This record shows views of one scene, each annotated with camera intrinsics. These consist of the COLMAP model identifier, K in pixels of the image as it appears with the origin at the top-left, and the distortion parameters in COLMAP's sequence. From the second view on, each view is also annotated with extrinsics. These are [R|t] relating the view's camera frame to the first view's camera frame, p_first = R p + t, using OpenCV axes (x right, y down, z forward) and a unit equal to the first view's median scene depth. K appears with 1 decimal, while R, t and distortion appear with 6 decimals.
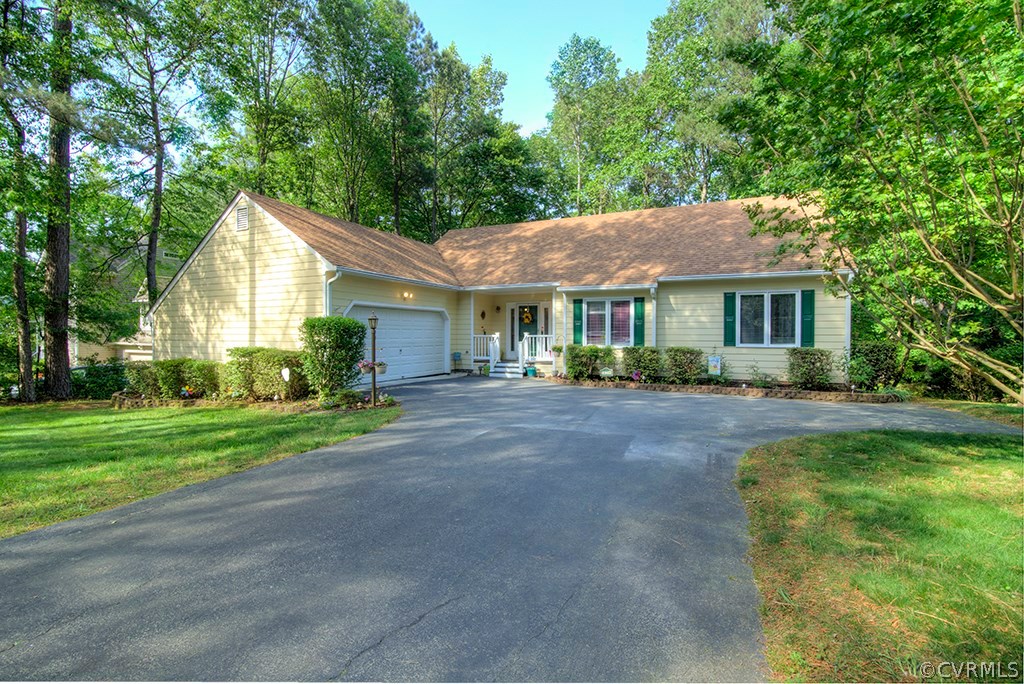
lens RADIAL K [[469.0, 0, 517.8], [0, 469.0, 346.5], [0, 0, 1]] dist [-0.019783, -0.000303]
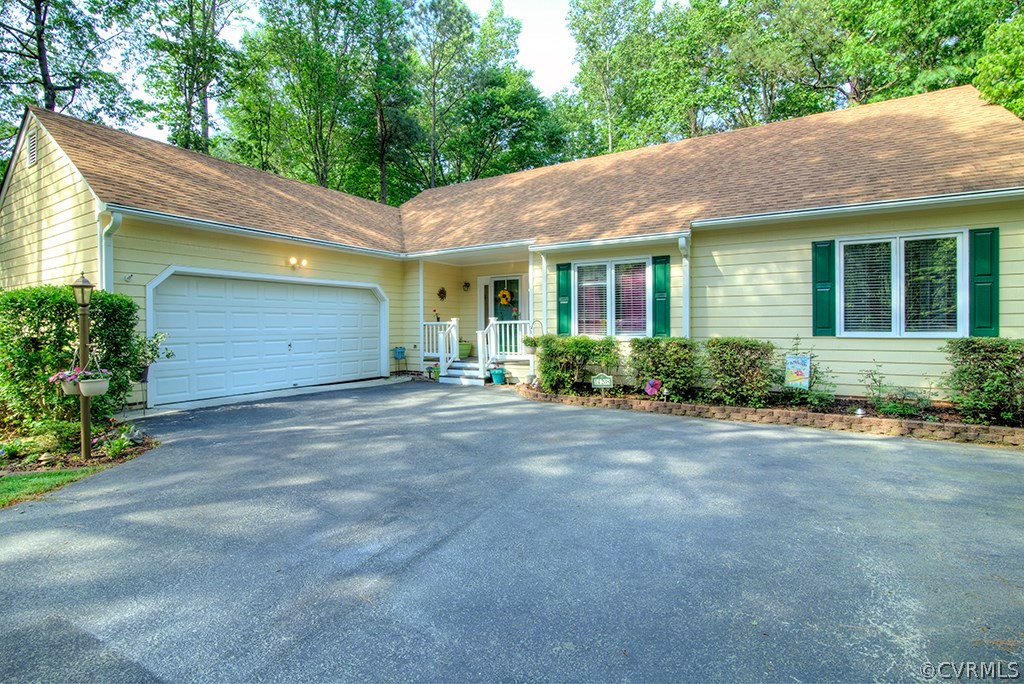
lens RADIAL K [[469.0, 0, 505.0], [0, 469.0, 335.2], [0, 0, 1]] dist [-0.019783, -0.000303]
pose [[0.991422, -0.006411, -0.130540, 0.132075], [0.005857, 0.999972, -0.004623, -0.001029], [0.130566, 0.003818, 0.991432, 0.358149]]
